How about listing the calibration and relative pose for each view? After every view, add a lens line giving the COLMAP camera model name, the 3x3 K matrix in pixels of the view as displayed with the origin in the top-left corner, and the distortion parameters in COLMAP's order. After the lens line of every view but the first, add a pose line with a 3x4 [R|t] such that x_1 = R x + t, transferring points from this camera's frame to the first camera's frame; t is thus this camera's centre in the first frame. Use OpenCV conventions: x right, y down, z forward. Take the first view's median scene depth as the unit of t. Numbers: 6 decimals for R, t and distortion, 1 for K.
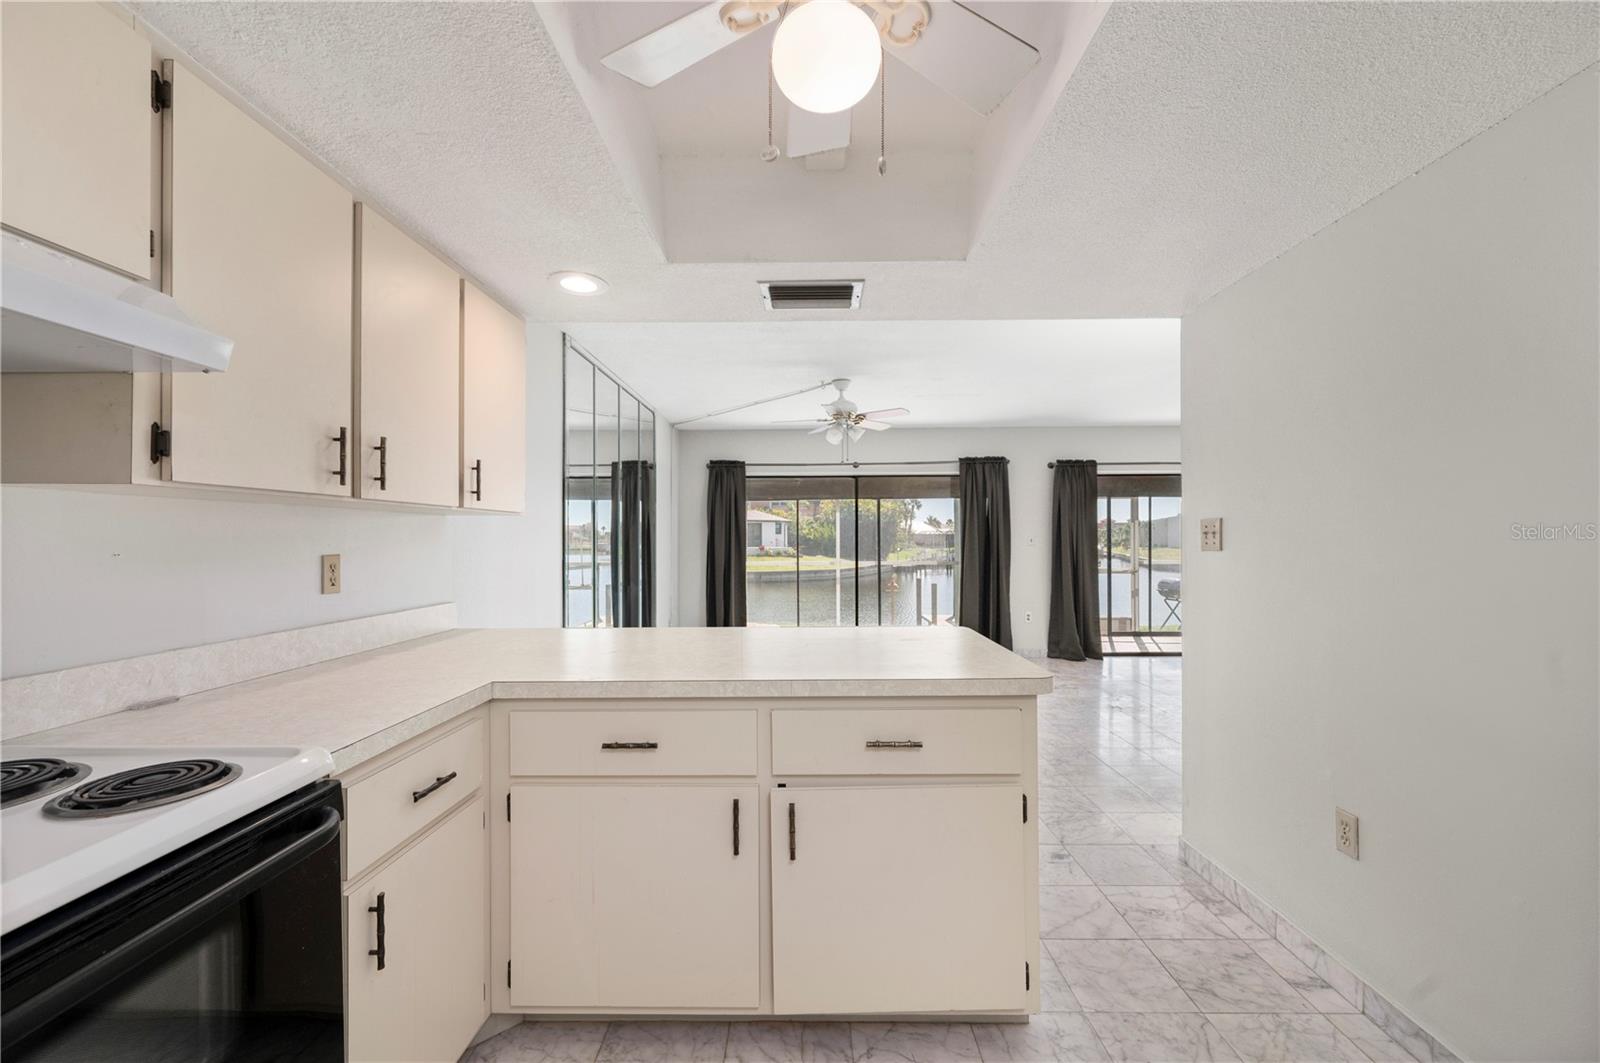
lens RADIAL K [[634.0, 0, 801.7], [0, 634.0, 535.3], [0, 0, 1]] dist [-0.000934, -0.000252]
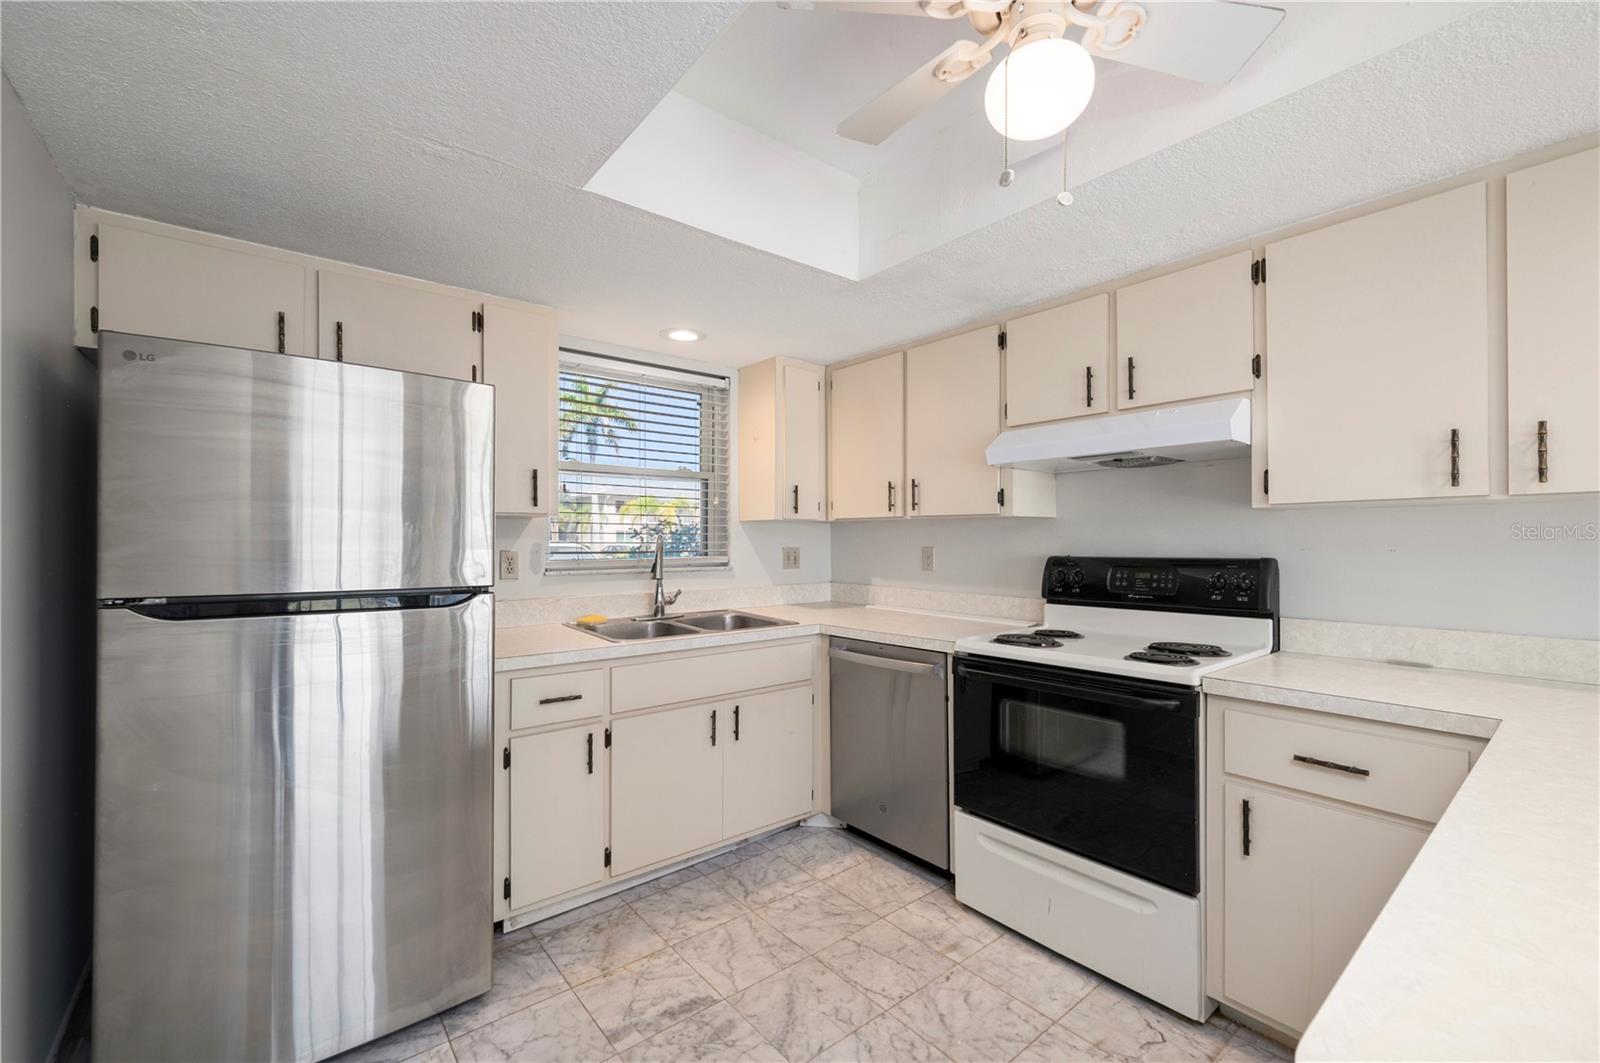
lens RADIAL K [[660.1, 0, 798.7], [0, 660.1, 539.3], [0, 0, 1]] dist [-0.000253, -0.000117]
pose [[-0.767082, 0.003211, -0.641540, 0.297563], [0.009846, 0.999929, -0.006767, 0.001427], [0.641473, -0.011508, -0.767059, 0.446933]]
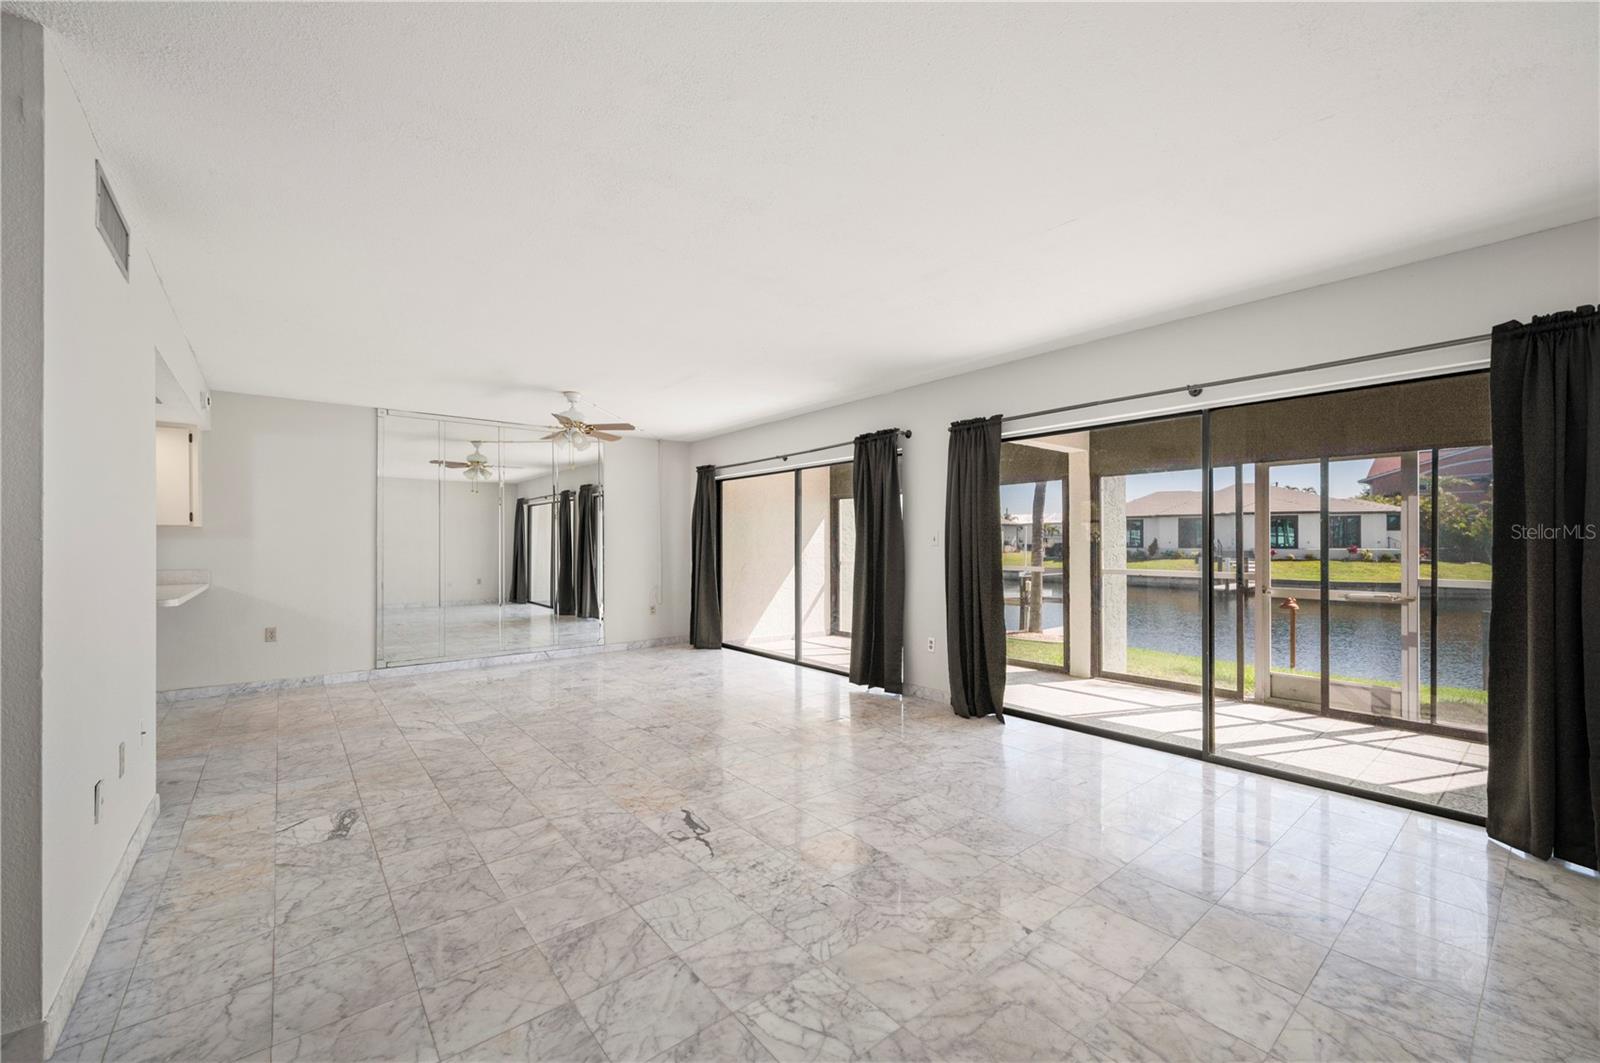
lens RADIAL K [[634.0, 0, 801.7], [0, 634.0, 535.3], [0, 0, 1]] dist [-0.000934, -0.000252]
pose [[0.646141, -0.006675, -0.763189, 1.497453], [0.007497, 0.999969, -0.002399, 0.009154], [0.763181, -0.004172, 0.646171, 0.770076]]
